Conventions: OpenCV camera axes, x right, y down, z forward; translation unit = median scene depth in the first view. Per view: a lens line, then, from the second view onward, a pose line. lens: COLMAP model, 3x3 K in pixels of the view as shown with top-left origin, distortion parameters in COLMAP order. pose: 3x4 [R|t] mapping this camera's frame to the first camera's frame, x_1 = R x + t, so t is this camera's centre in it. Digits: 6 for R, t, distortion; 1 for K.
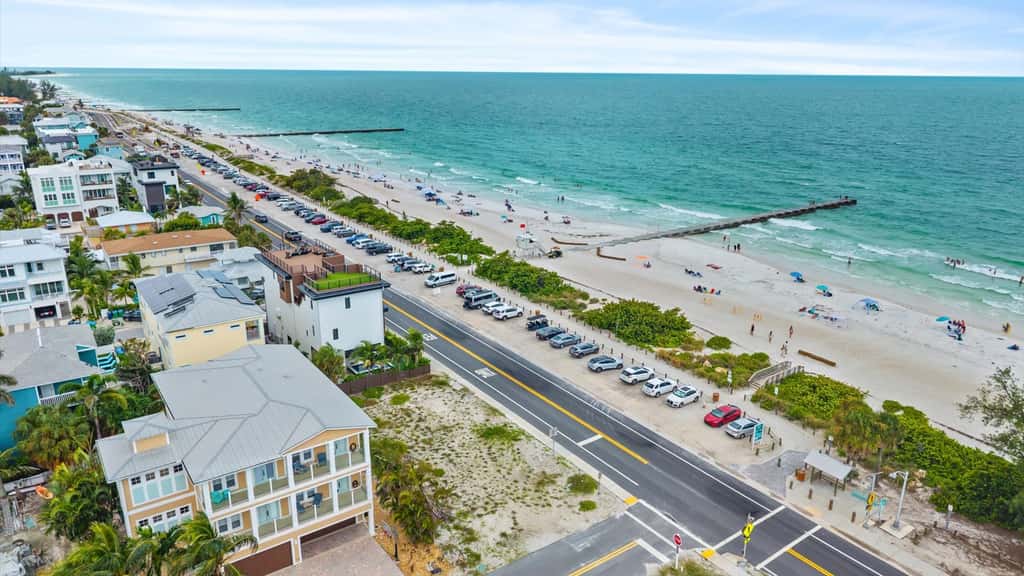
lens RADIAL K [[681.8, 0, 502.6], [0, 681.8, 286.6], [0, 0, 1]] dist [0.037969, -0.057551]
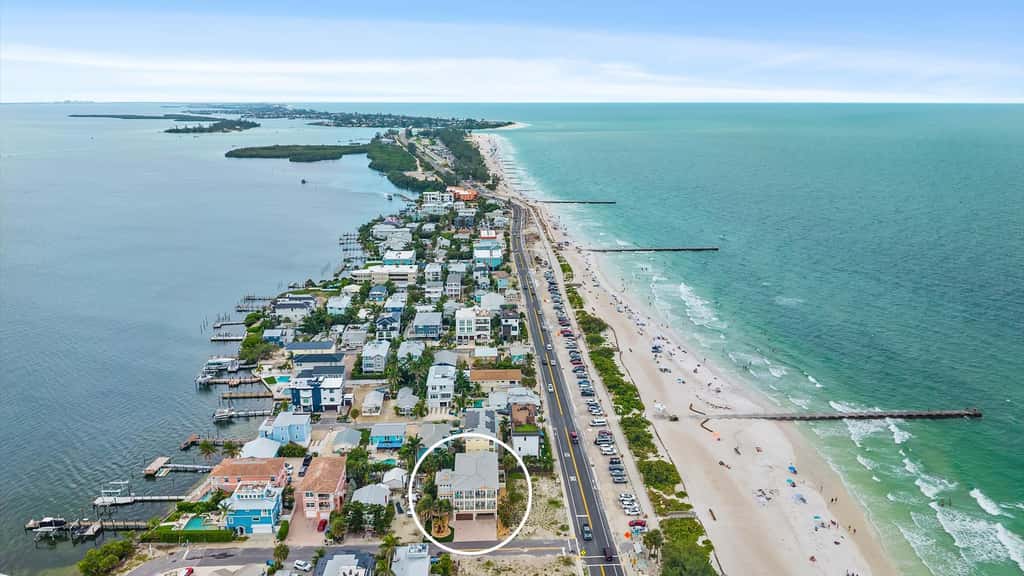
lens RADIAL K [[681.8, 0, 502.6], [0, 681.8, 286.6], [0, 0, 1]] dist [0.037969, -0.057551]
pose [[0.838606, 0.136545, -0.527347, 1.127016], [-0.158008, 0.987428, 0.004404, -0.616302], [0.521318, 0.079632, 0.849639, -1.506961]]
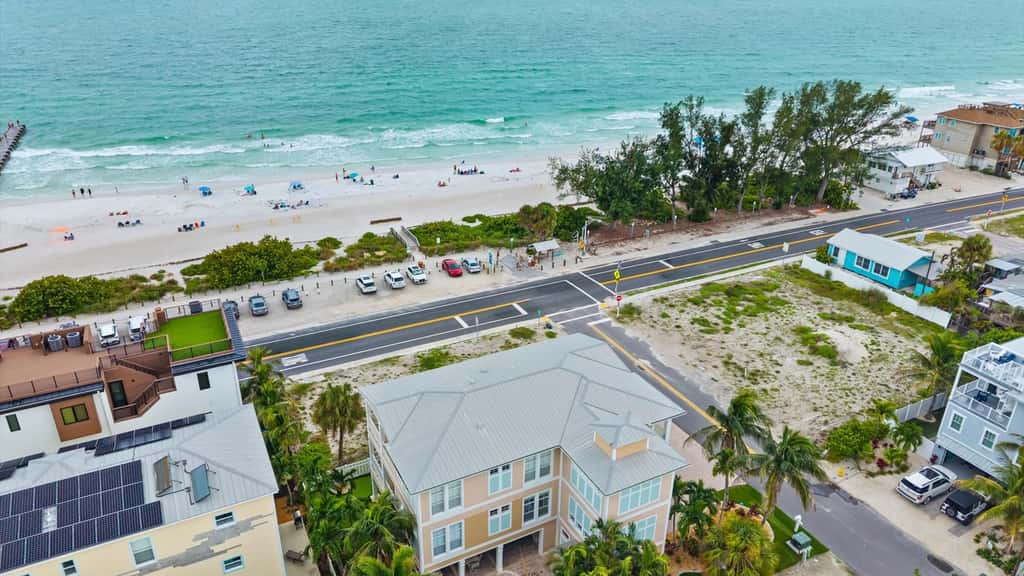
lens RADIAL K [[681.8, 0, 502.6], [0, 681.8, 286.6], [0, 0, 1]] dist [0.037969, -0.057551]
pose [[0.139222, -0.416932, 0.898212, -0.839462], [0.296553, 0.882972, 0.363892, -0.220772], [-0.944814, 0.215706, 0.246571, 0.598390]]
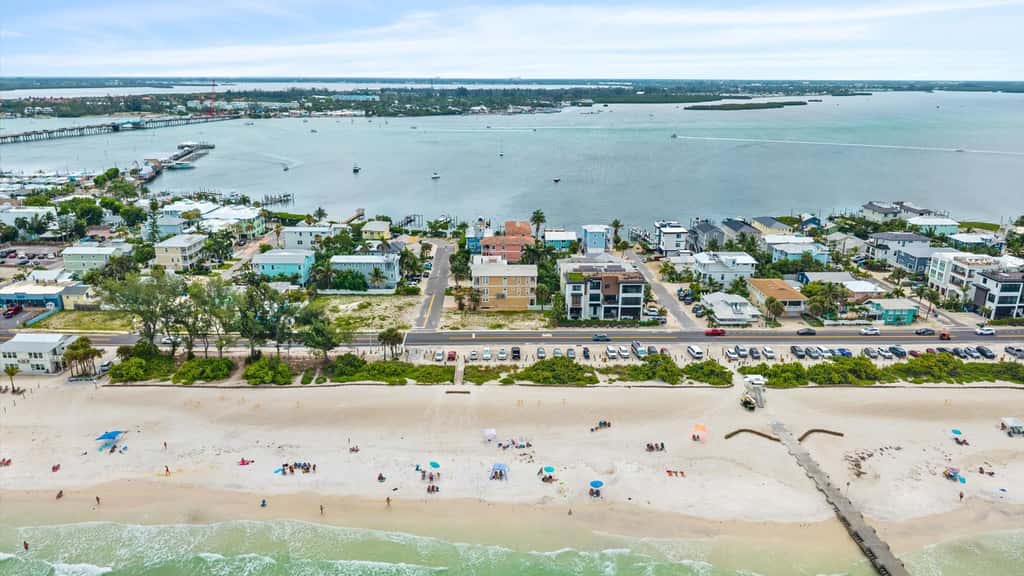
lens RADIAL K [[681.8, 0, 502.6], [0, 681.8, 286.6], [0, 0, 1]] dist [0.037969, -0.057551]
pose [[-0.554486, 0.252446, -0.792980, 1.958085], [-0.255067, 0.855464, 0.450691, -1.062744], [0.792141, 0.452165, -0.409952, 1.955781]]
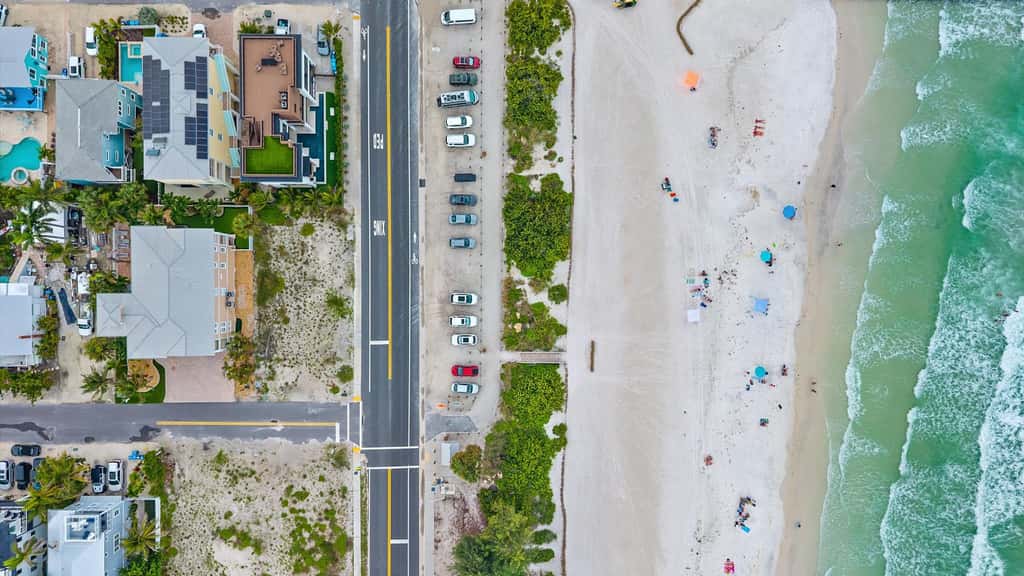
lens RADIAL K [[681.8, 0, 502.6], [0, 681.8, 286.6], [0, 0, 1]] dist [0.037969, -0.057551]
pose [[0.821221, 0.570335, 0.017755, 0.252571], [-0.191156, 0.245660, 0.950321, -1.364085], [0.537639, -0.783817, 0.310764, 0.712752]]
